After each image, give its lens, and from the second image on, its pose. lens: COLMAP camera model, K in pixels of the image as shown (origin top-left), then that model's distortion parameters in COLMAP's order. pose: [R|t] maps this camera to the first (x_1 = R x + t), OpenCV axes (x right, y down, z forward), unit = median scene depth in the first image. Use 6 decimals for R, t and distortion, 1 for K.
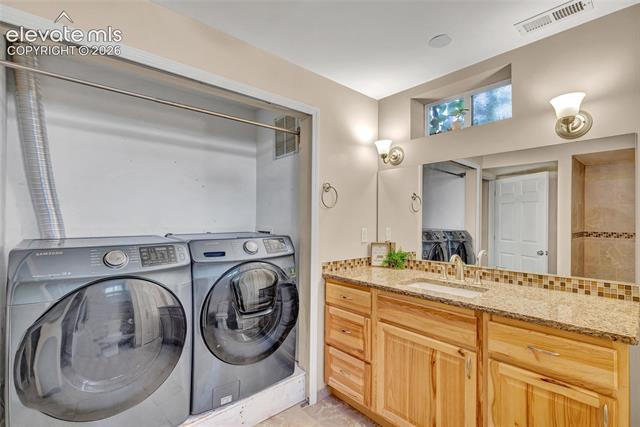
lens RADIAL K [[294.8, 0, 316.4], [0, 294.8, 218.1], [0, 0, 1]] dist [0.002617, -0.000016]
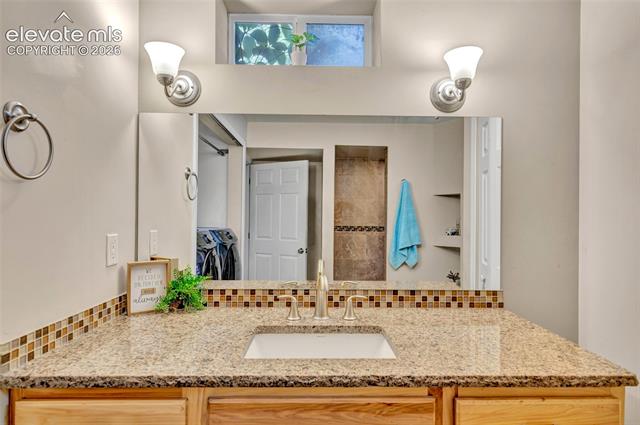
lens RADIAL K [[358.2, 0, 320.0], [0, 358.2, 212.5], [0, 0, 1]] dist [0.002951, 0.000037]
pose [[0.640425, 0.005072, 0.768004, -0.055227], [-0.008842, 0.999961, 0.000769, 0.000780], [-0.767970, -0.007283, 0.640445, 0.442774]]
